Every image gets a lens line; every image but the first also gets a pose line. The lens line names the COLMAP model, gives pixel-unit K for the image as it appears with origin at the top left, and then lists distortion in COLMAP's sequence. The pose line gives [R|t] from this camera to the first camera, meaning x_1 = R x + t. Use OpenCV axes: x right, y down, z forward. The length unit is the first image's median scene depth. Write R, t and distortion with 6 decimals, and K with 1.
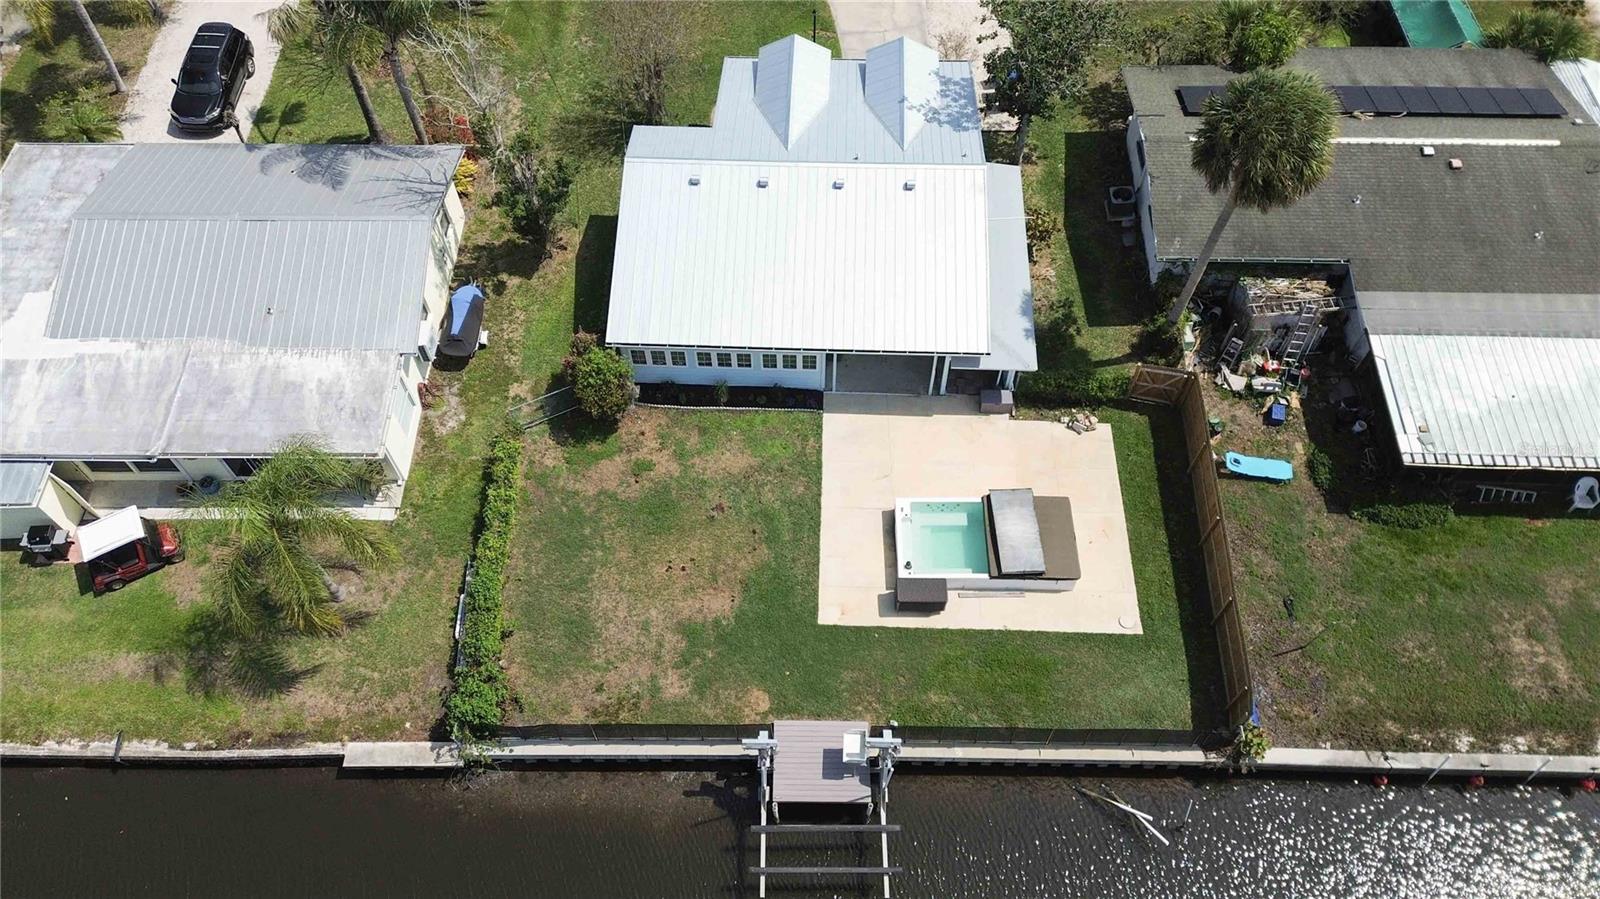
lens RADIAL K [[1122.7, 0, 794.3], [0, 1122.7, 451.2], [0, 0, 1]] dist [0.085132, -0.085628]
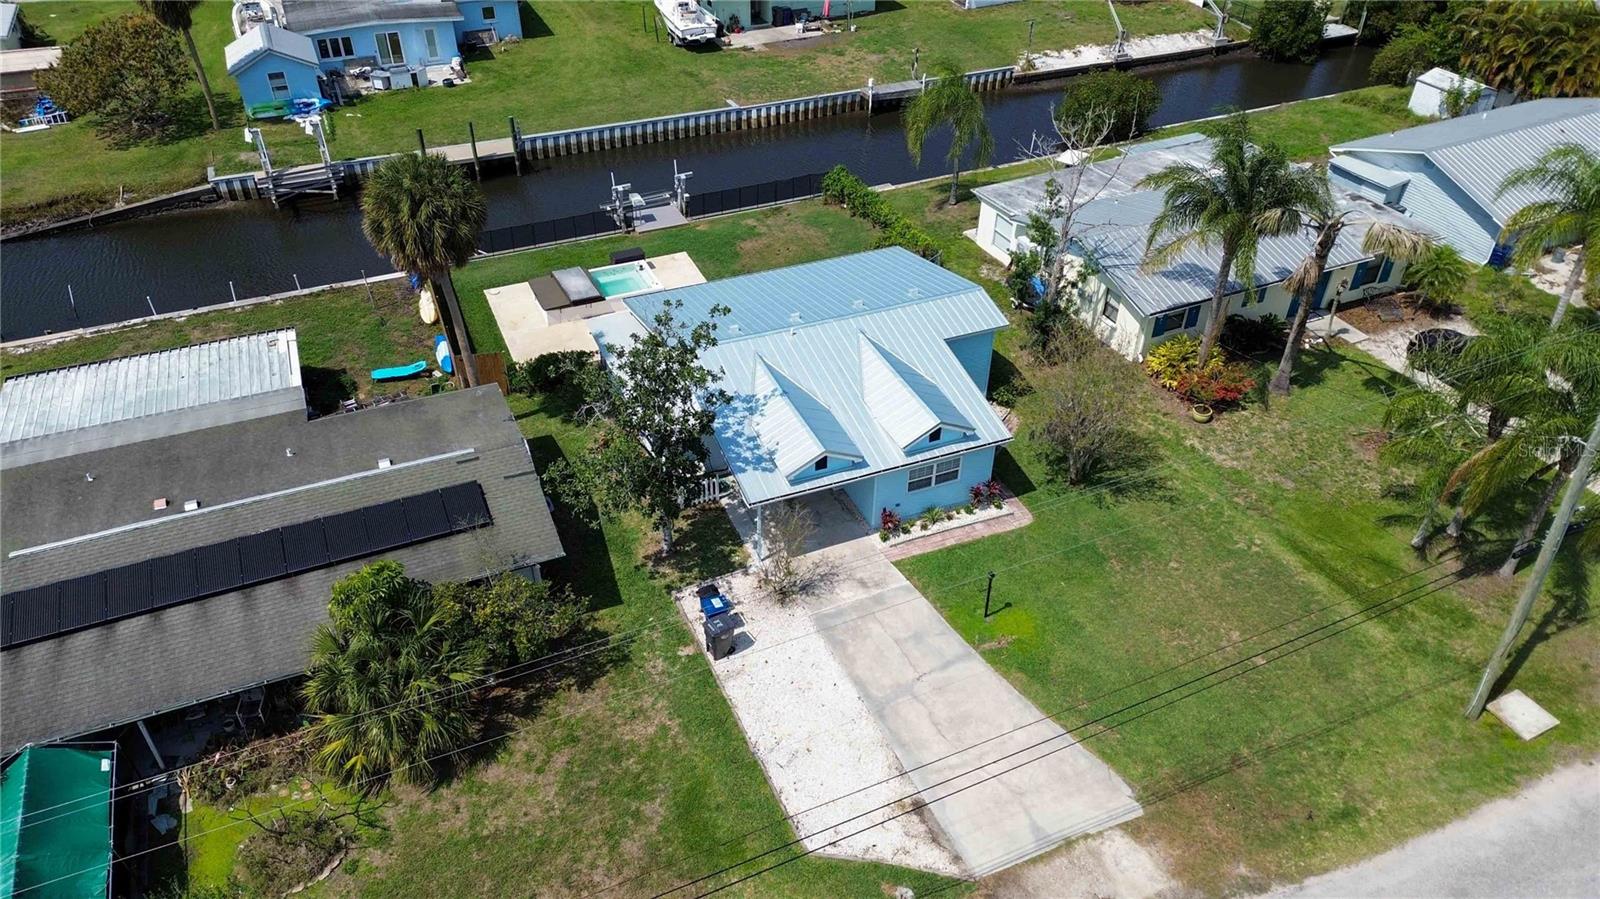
lens RADIAL K [[1122.7, 0, 794.3], [0, 1122.7, 451.2], [0, 0, 1]] dist [0.085132, -0.085628]
pose [[-0.906601, 0.255095, -0.336156, 0.461816], [-0.352910, -0.021582, 0.935408, -1.321573], [0.231363, 0.966675, 0.109592, 1.062077]]
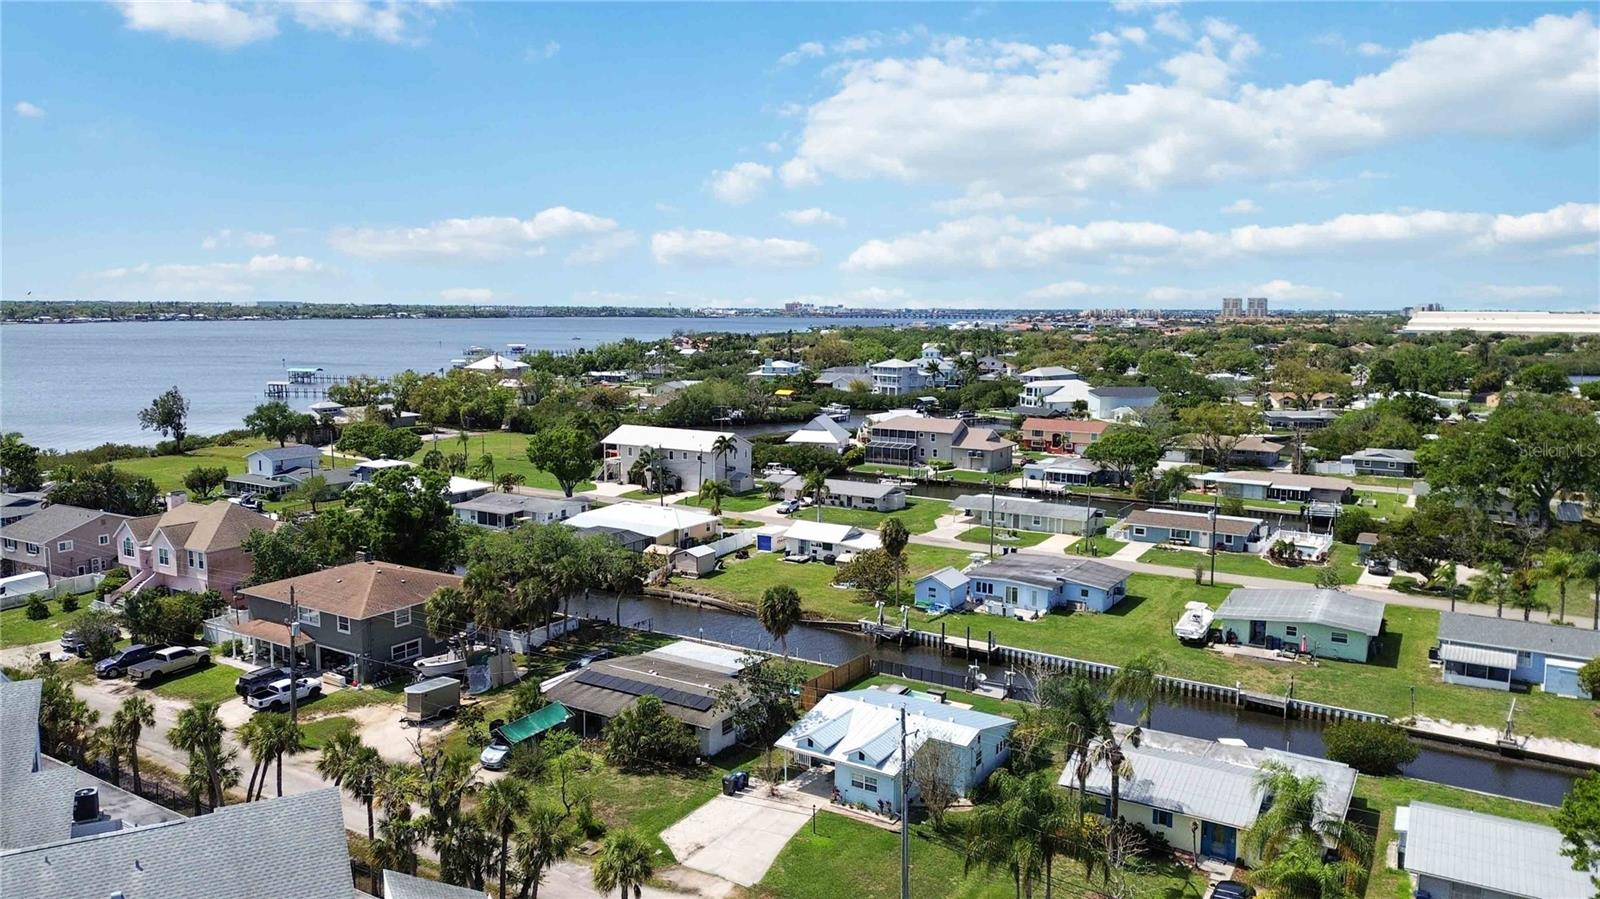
lens RADIAL K [[1122.7, 0, 794.3], [0, 1122.7, 451.2], [0, 0, 1]] dist [0.085132, -0.085628]
pose [[-0.859495, -0.063385, 0.507199, -0.917790], [0.427974, 0.453306, 0.781890, -2.360638], [-0.279476, 0.889099, -0.362487, 1.478694]]
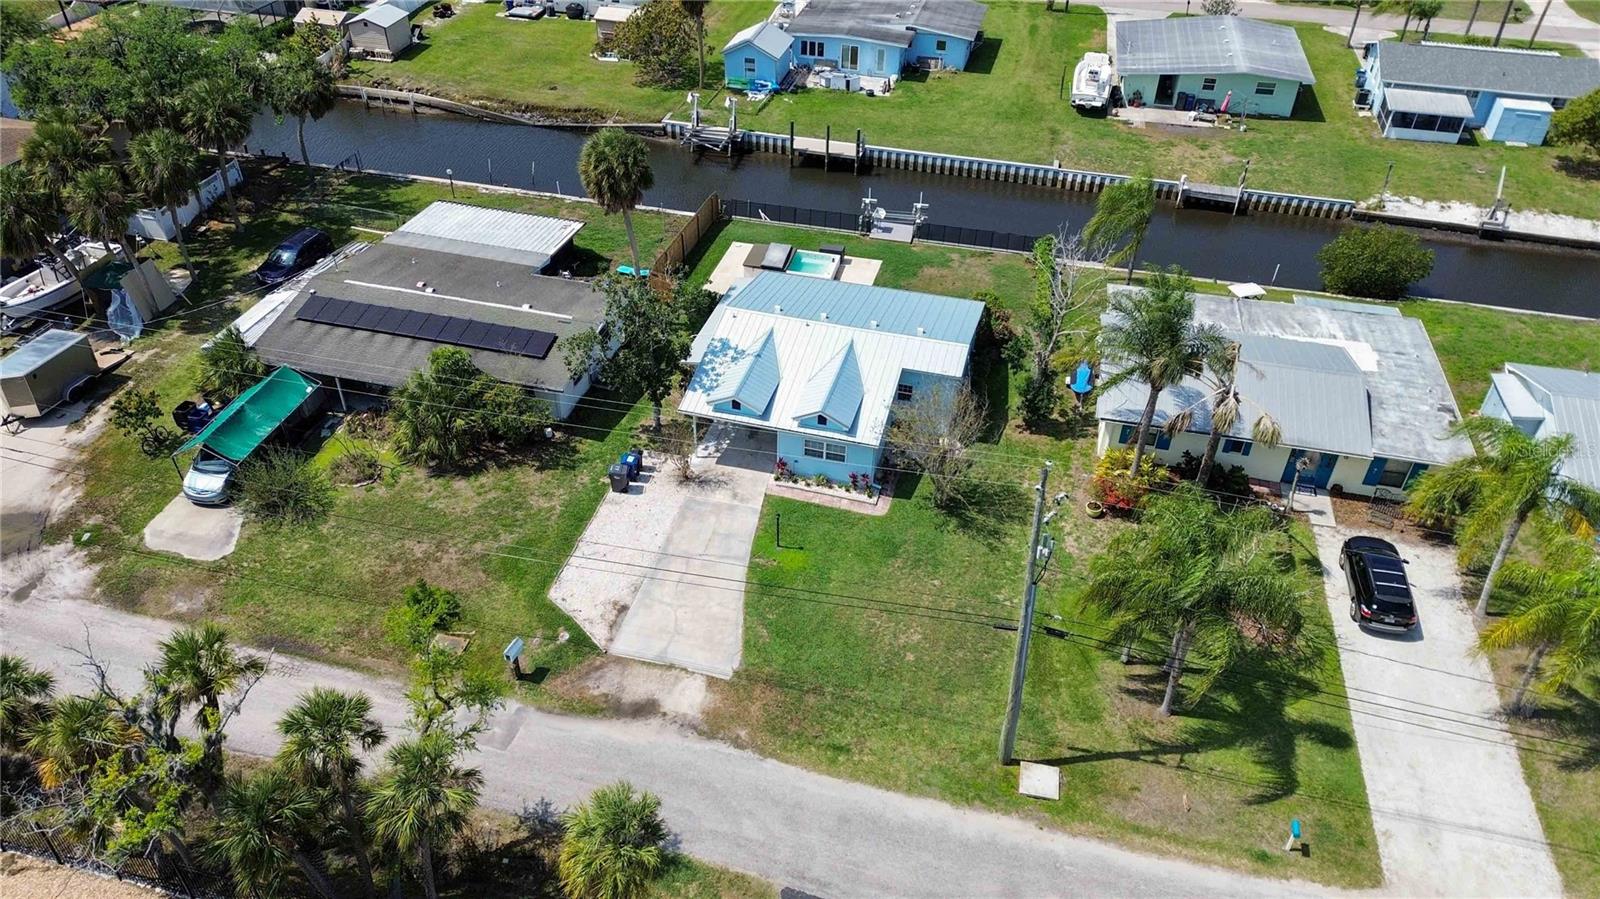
lens RADIAL K [[1122.7, 0, 794.3], [0, 1122.7, 451.2], [0, 0, 1]] dist [0.085132, -0.085628]
pose [[-0.974410, -0.145485, 0.171346, -0.209853], [0.181607, -0.060356, 0.981517, -1.789401], [-0.132454, 0.987518, 0.085232, 1.113085]]
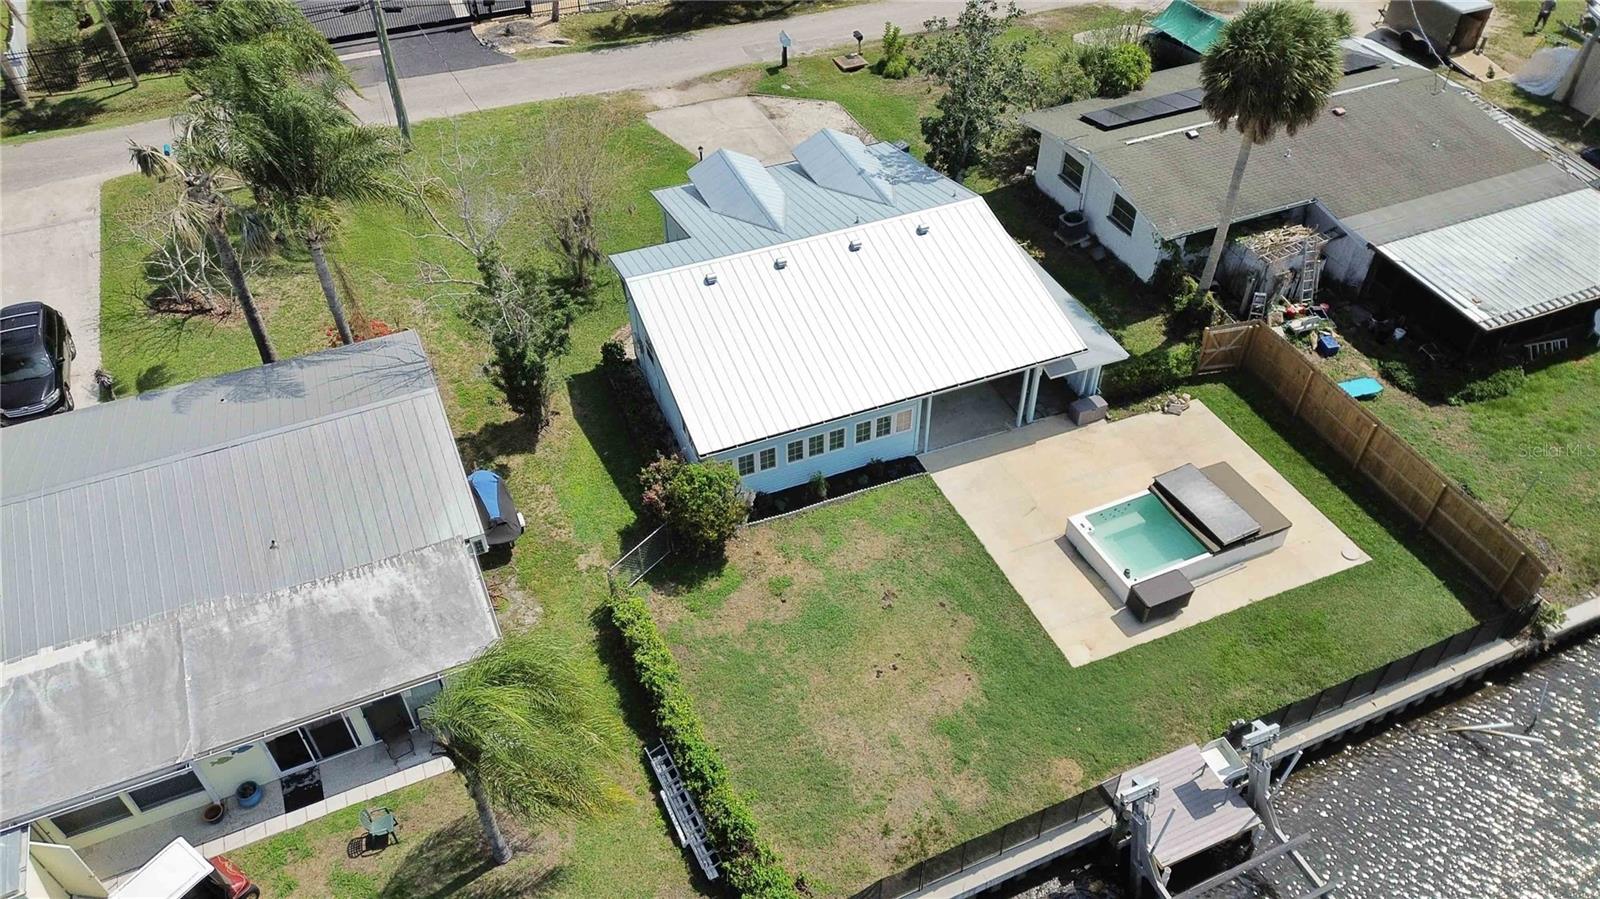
lens RADIAL K [[1122.7, 0, 794.3], [0, 1122.7, 451.2], [0, 0, 1]] dist [0.085132, -0.085628]
pose [[0.911560, -0.280377, 0.300744, -0.357123], [0.346292, 0.917869, -0.193905, 0.090325], [-0.221677, 0.280901, 0.933785, 0.190889]]
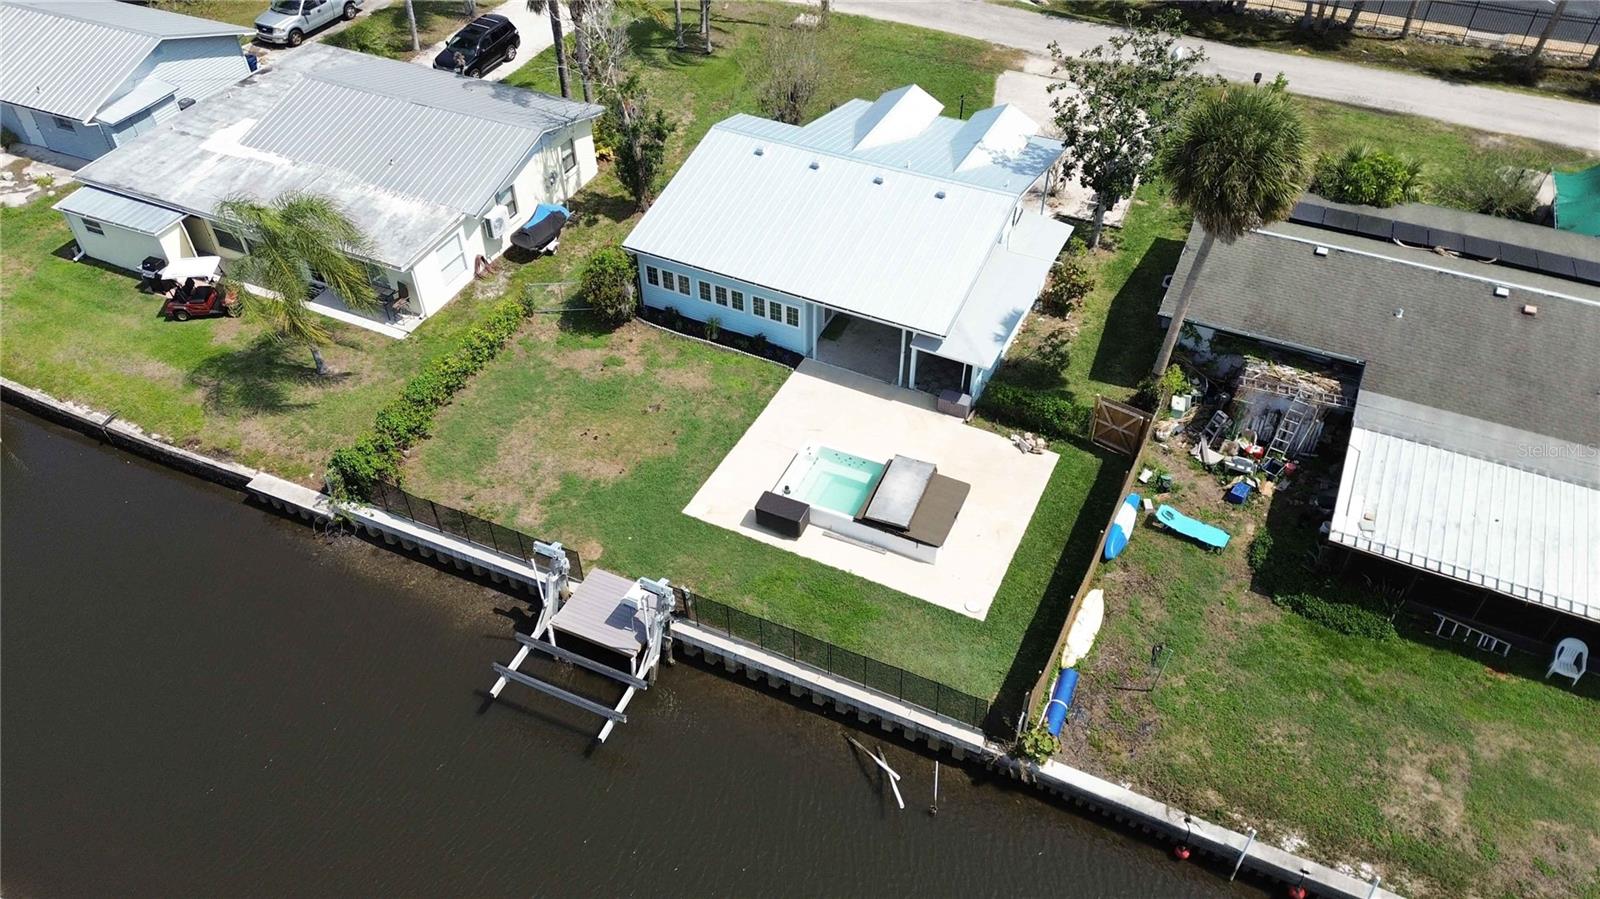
lens RADIAL K [[1122.7, 0, 794.3], [0, 1122.7, 451.2], [0, 0, 1]] dist [0.085132, -0.085628]
pose [[0.913335, 0.276572, -0.298877, 0.376864], [-0.340842, 0.920831, -0.189463, 0.243583], [0.222815, 0.274913, 0.935295, 0.053993]]
